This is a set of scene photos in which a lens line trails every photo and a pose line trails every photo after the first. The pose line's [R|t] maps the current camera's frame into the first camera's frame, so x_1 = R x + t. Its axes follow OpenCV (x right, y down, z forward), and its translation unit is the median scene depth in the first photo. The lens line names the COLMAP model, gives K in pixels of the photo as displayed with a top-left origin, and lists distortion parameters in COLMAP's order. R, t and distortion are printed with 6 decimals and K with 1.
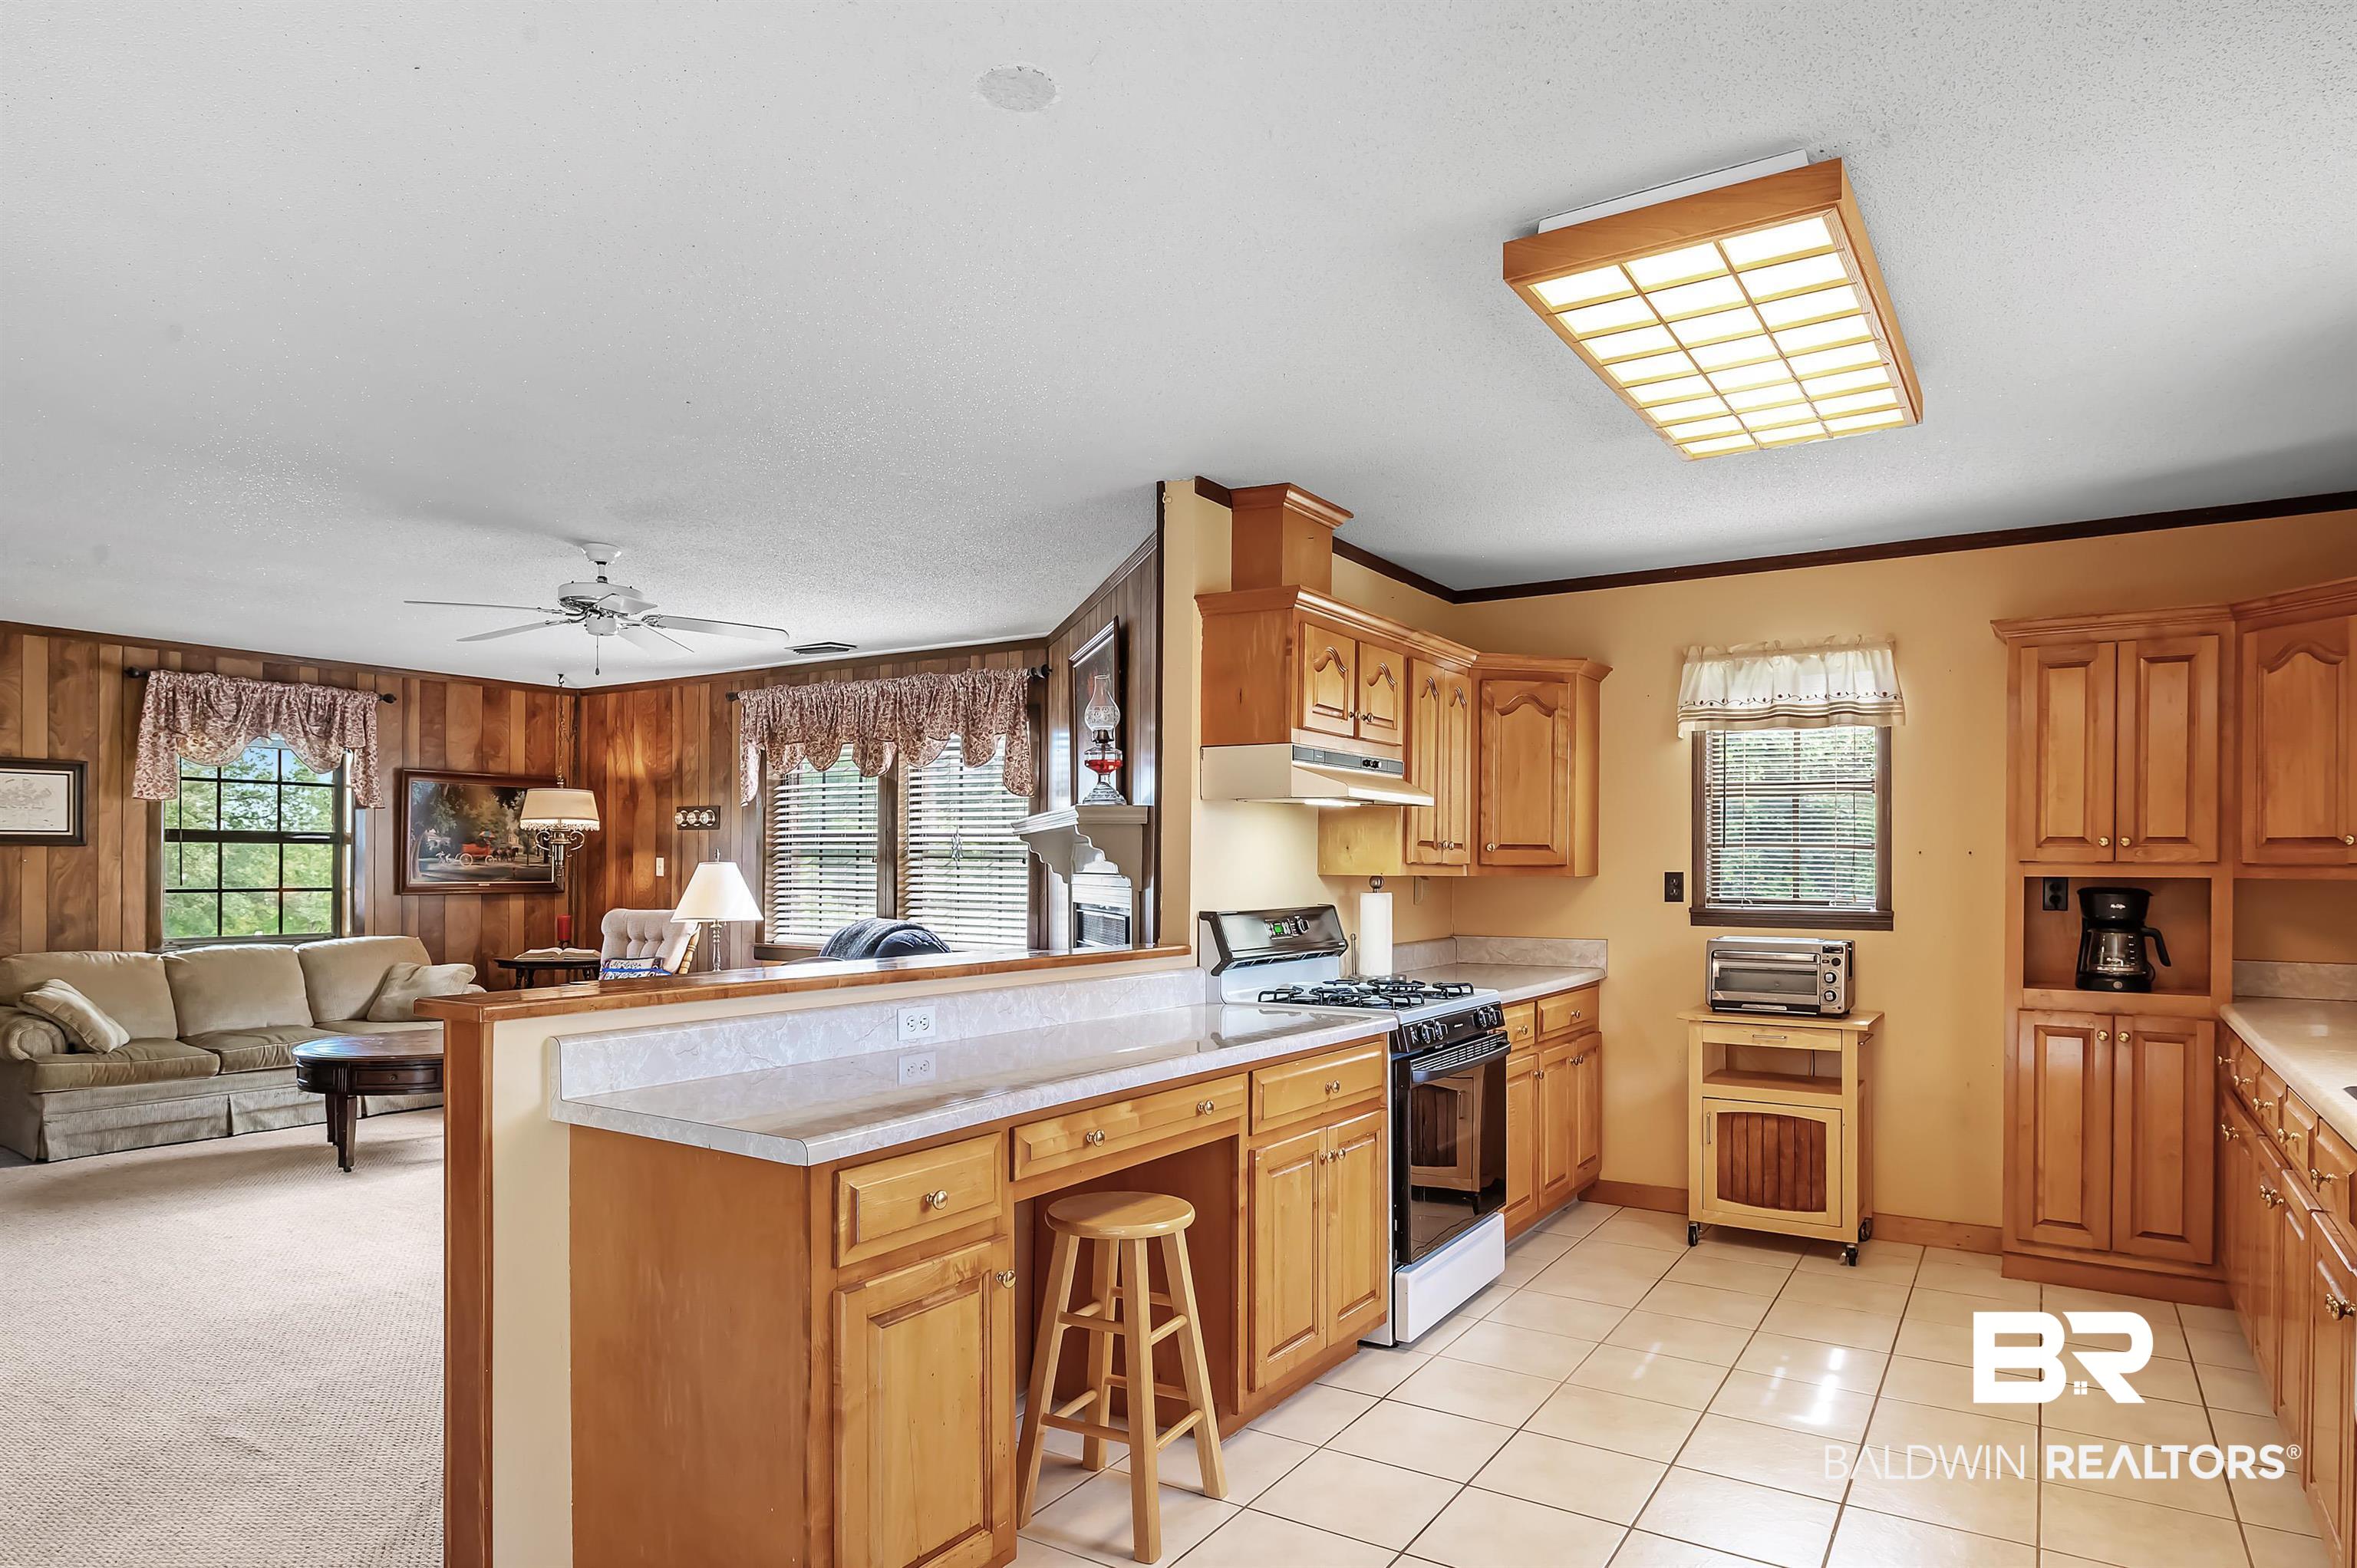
lens RADIAL K [[1390.7, 0, 1180.2], [0, 1390.7, 860.4], [0, 0, 1]] dist [0.003579, -0.001428]
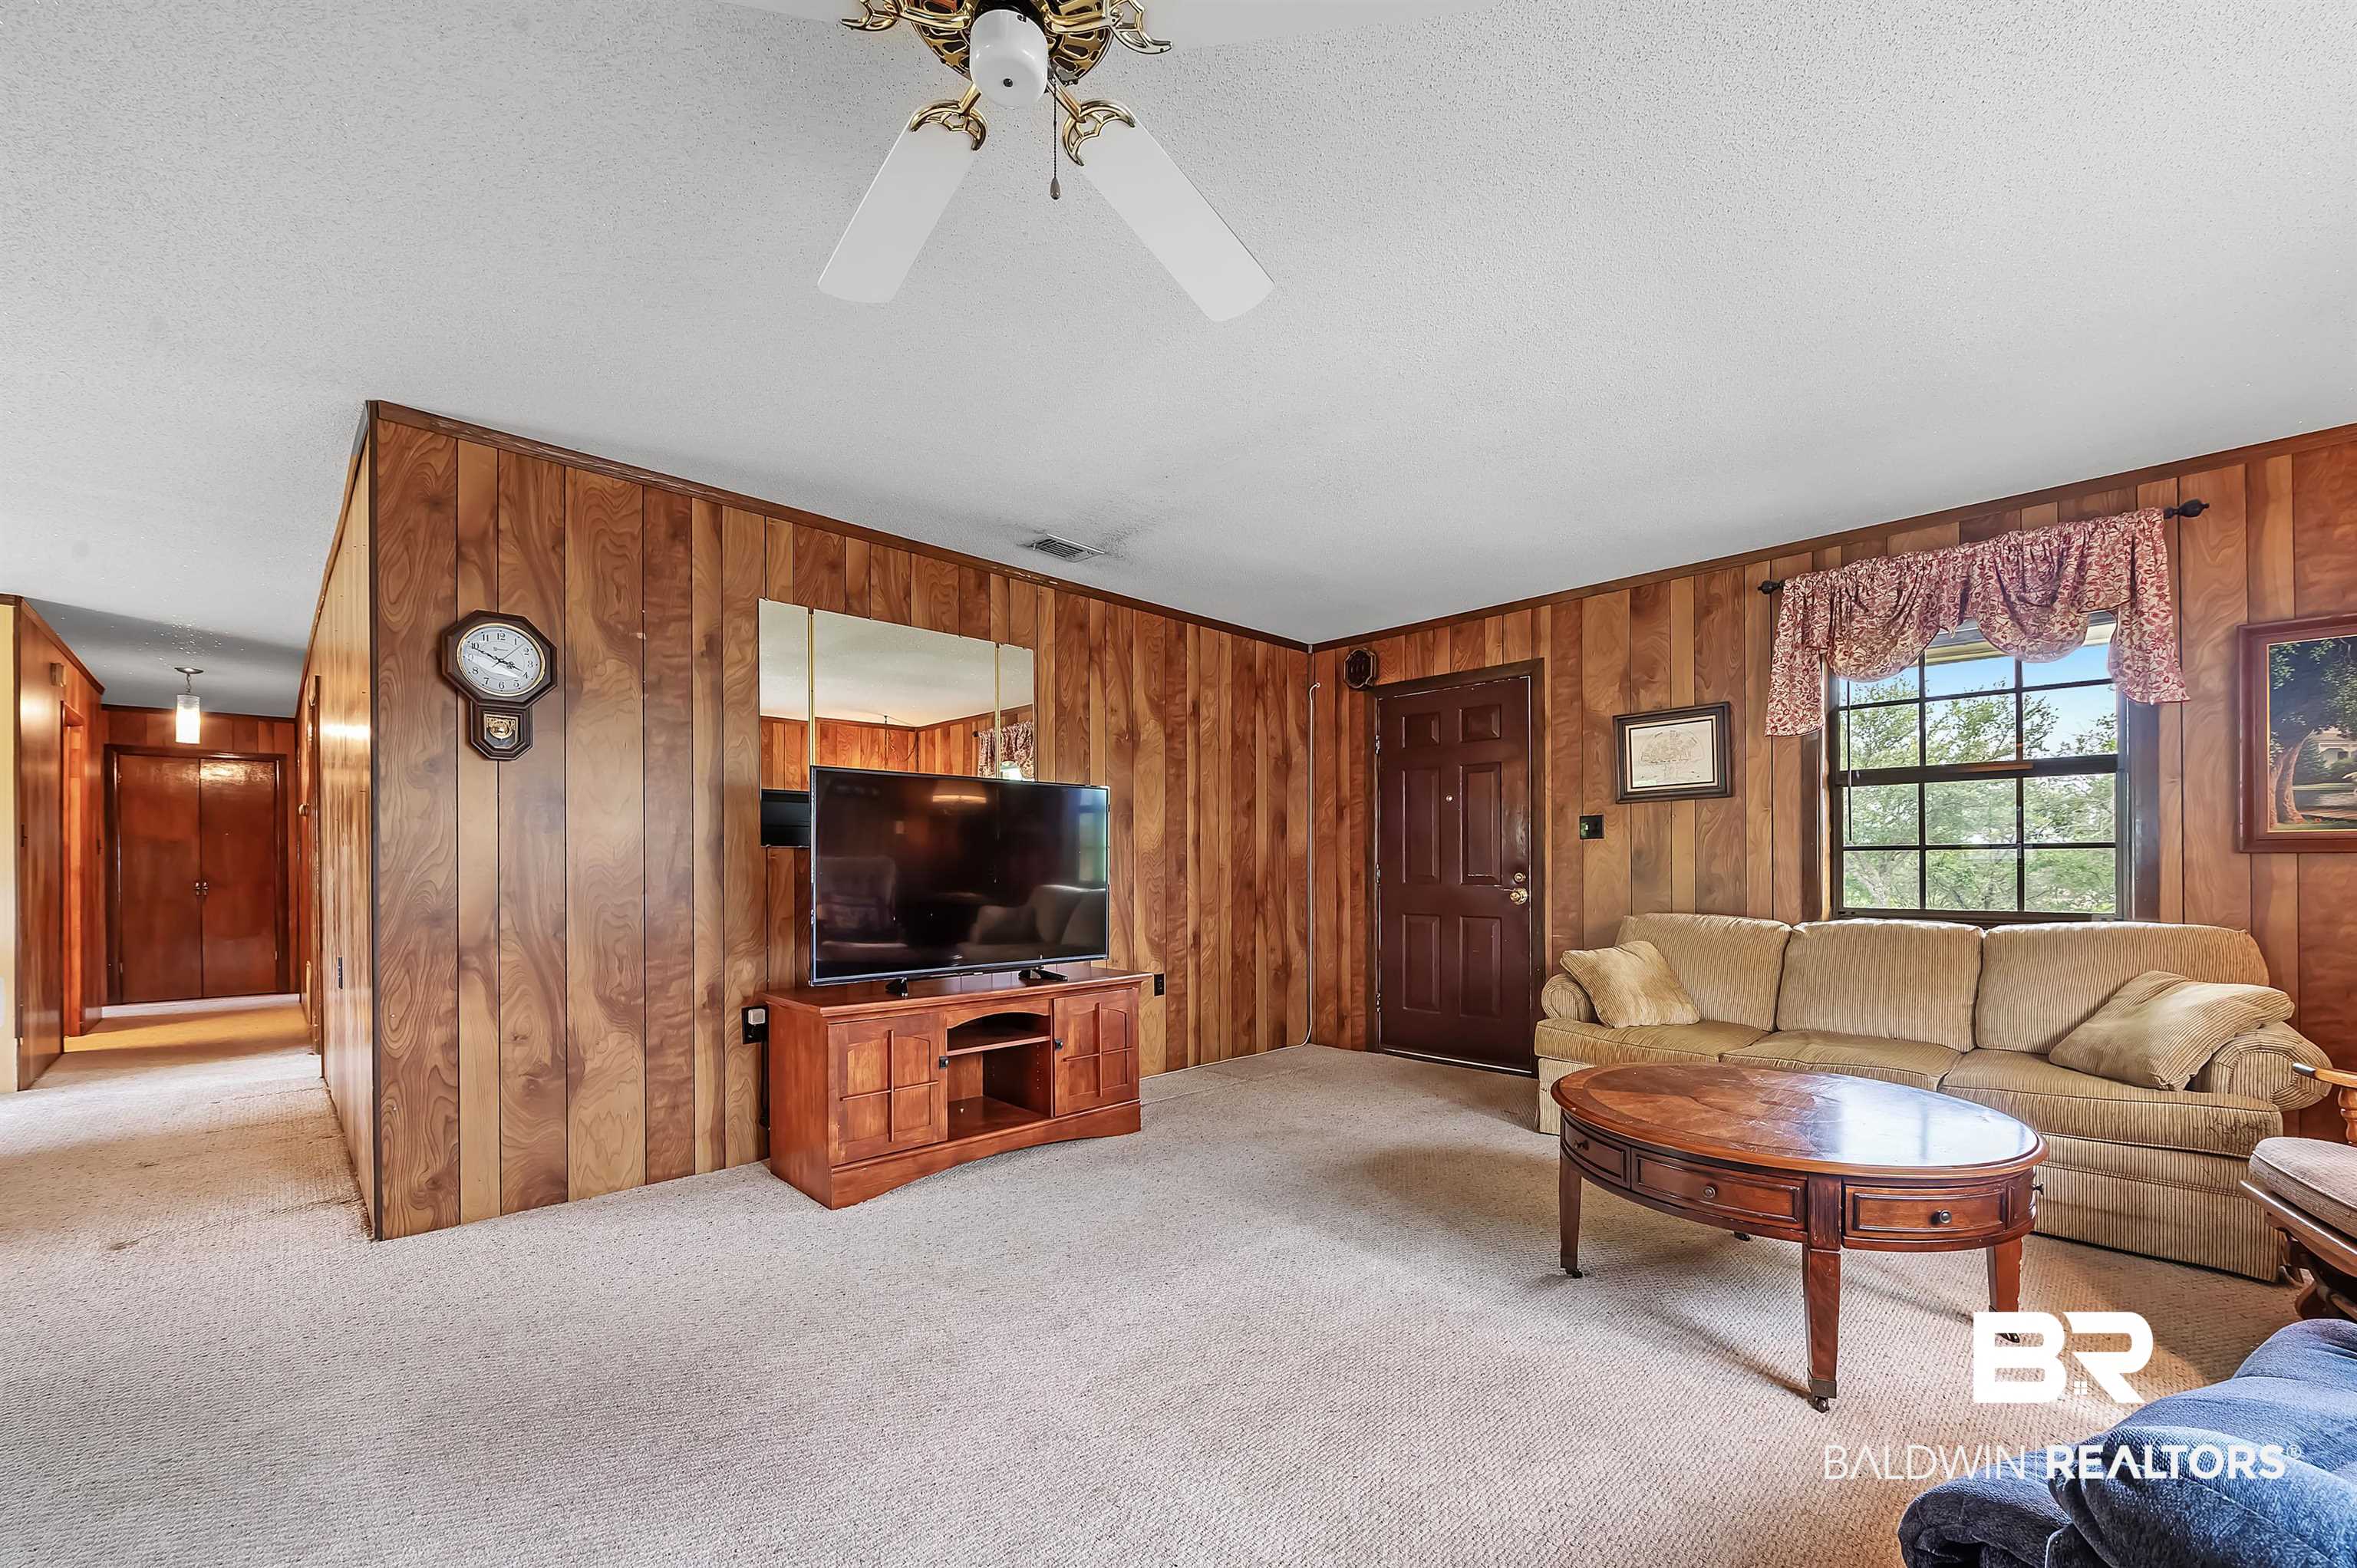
lens RADIAL K [[936.1, 0, 1191.9], [0, 936.1, 863.9], [0, 0, 1]] dist [-0.007864, -0.000695]
pose [[-0.204659, -0.008508, -0.978796, -0.146048], [0.005166, 0.999939, -0.009772, 0.040458], [0.978820, -0.007056, -0.204602, 0.871399]]
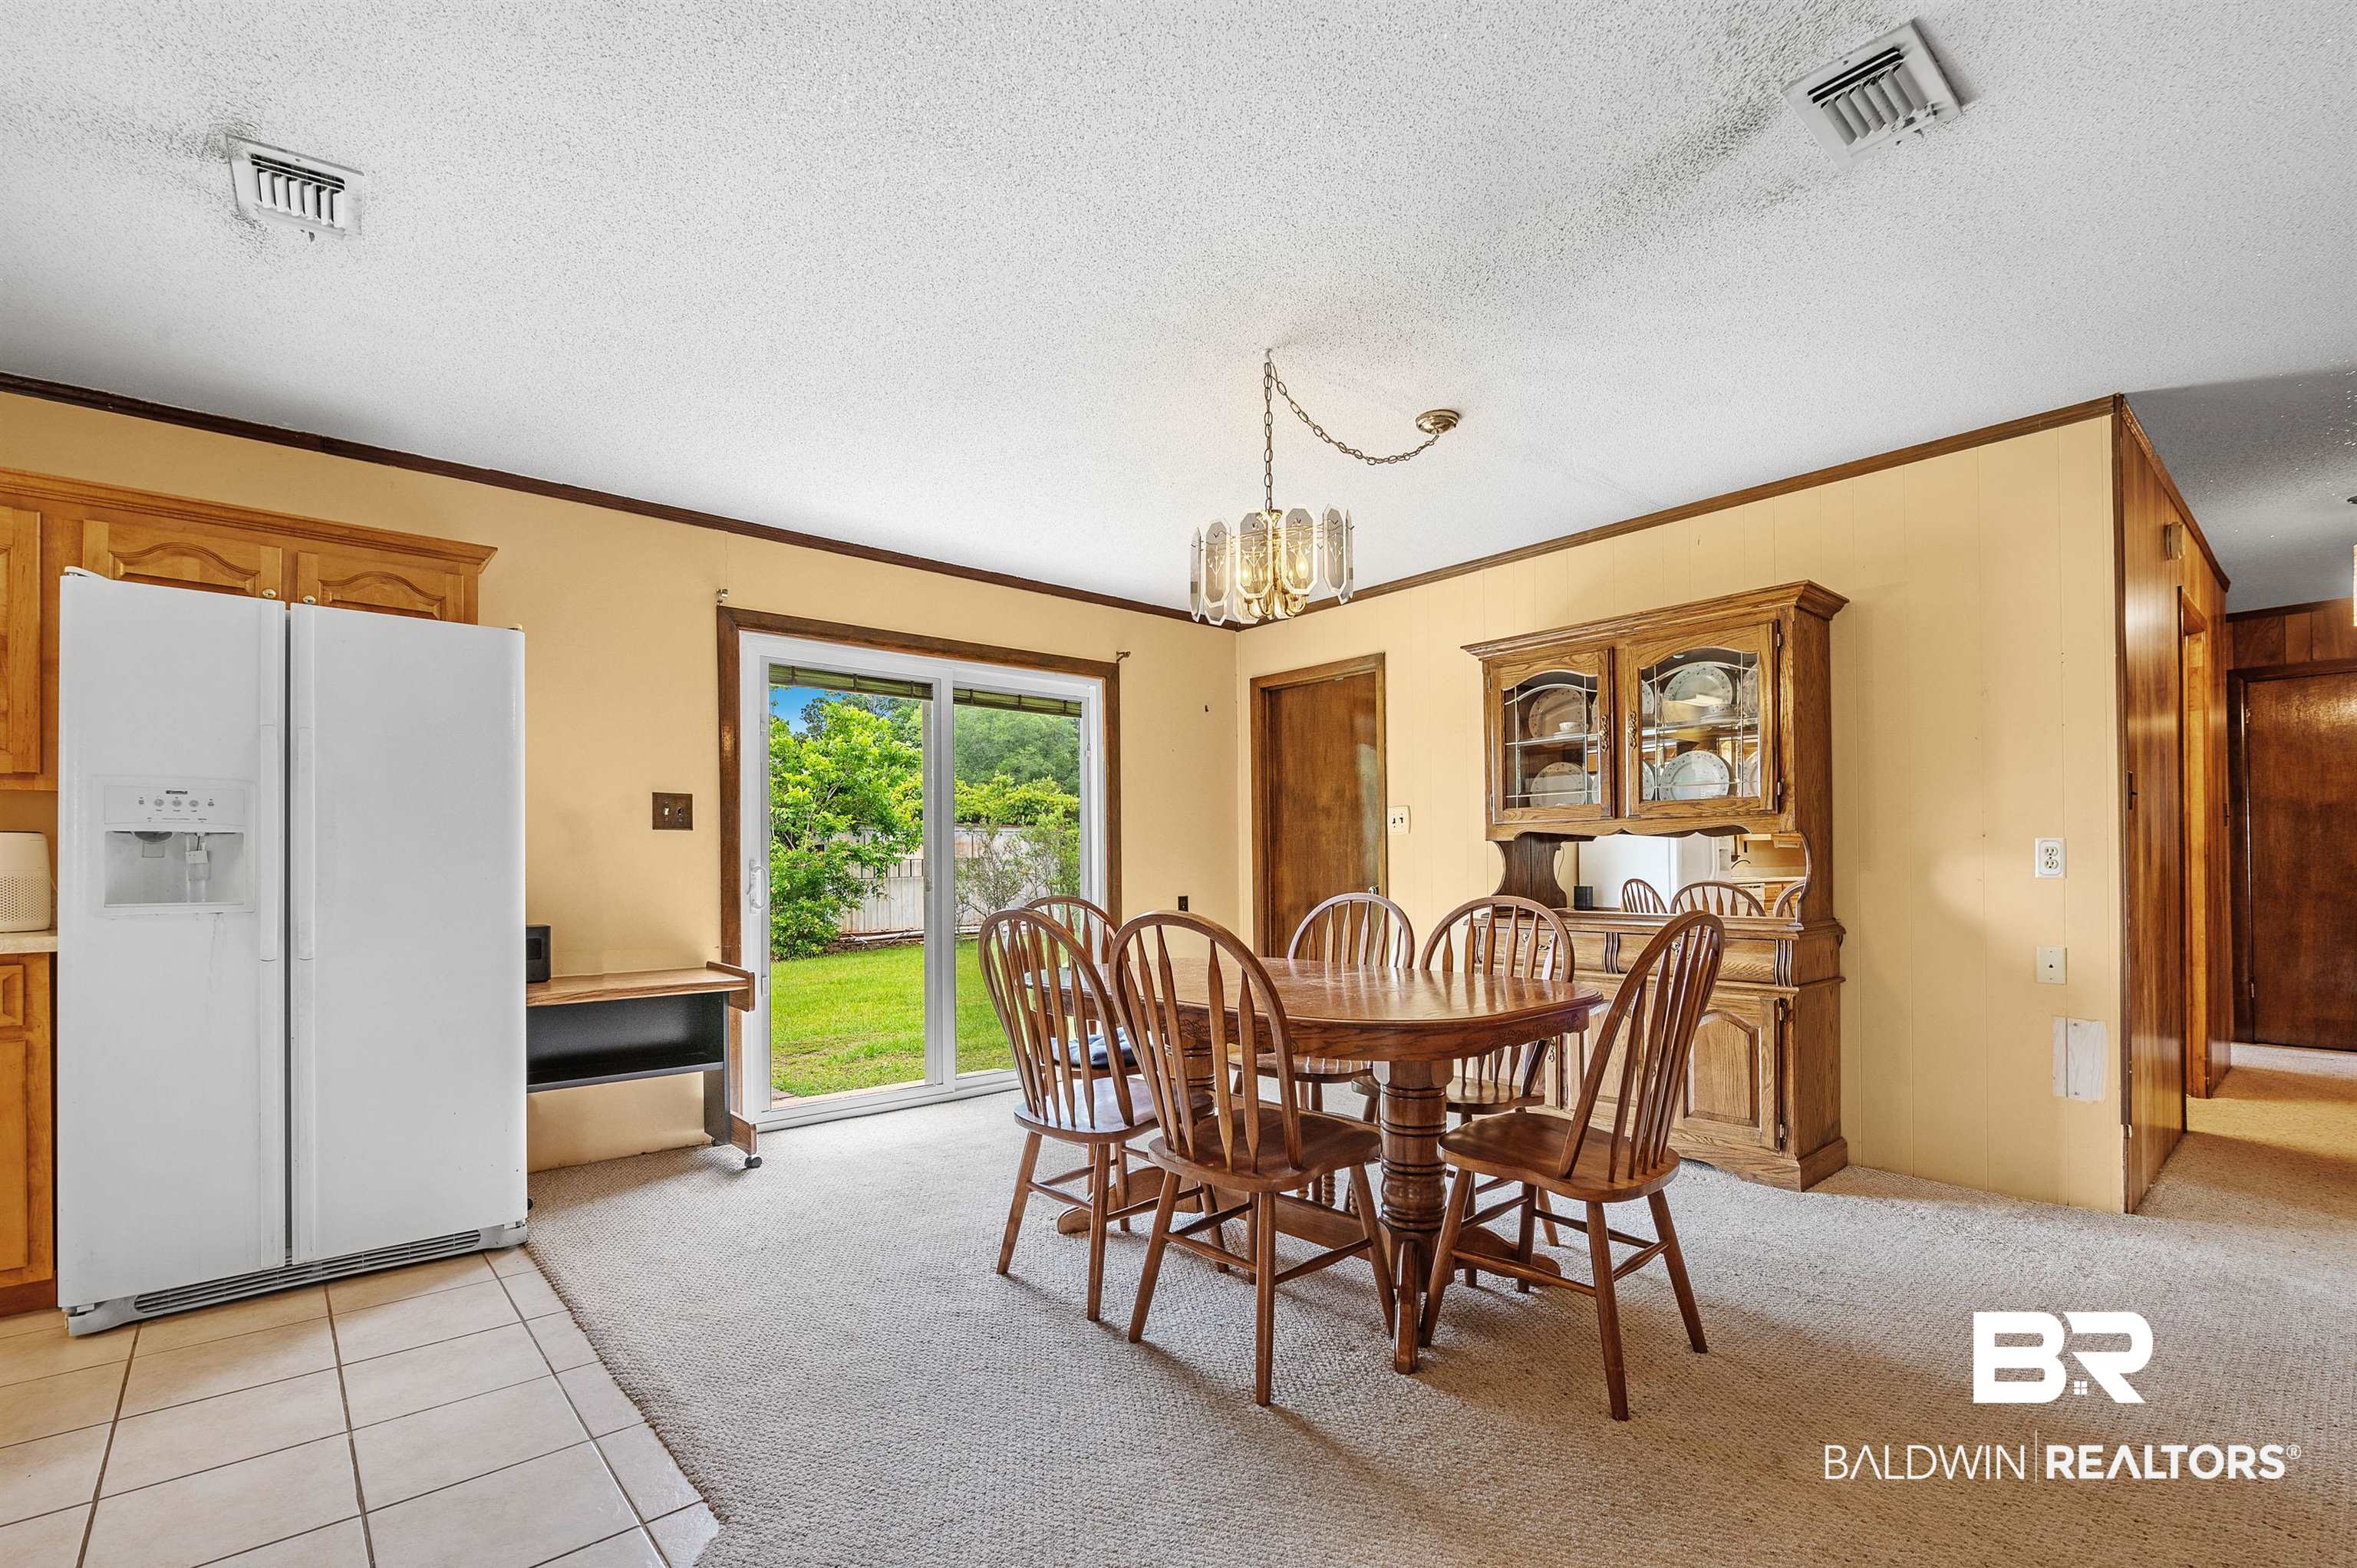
lens RADIAL K [[1055.1, 0, 1178.4], [0, 1055.1, 864.7], [0, 0, 1]] dist [-0.005295, -0.000653]
pose [[-0.961748, 0.003231, 0.273918, -0.376228], [0.002465, 0.999992, -0.003141, 0.042861], [-0.273926, -0.002345, -0.961748, 0.414460]]
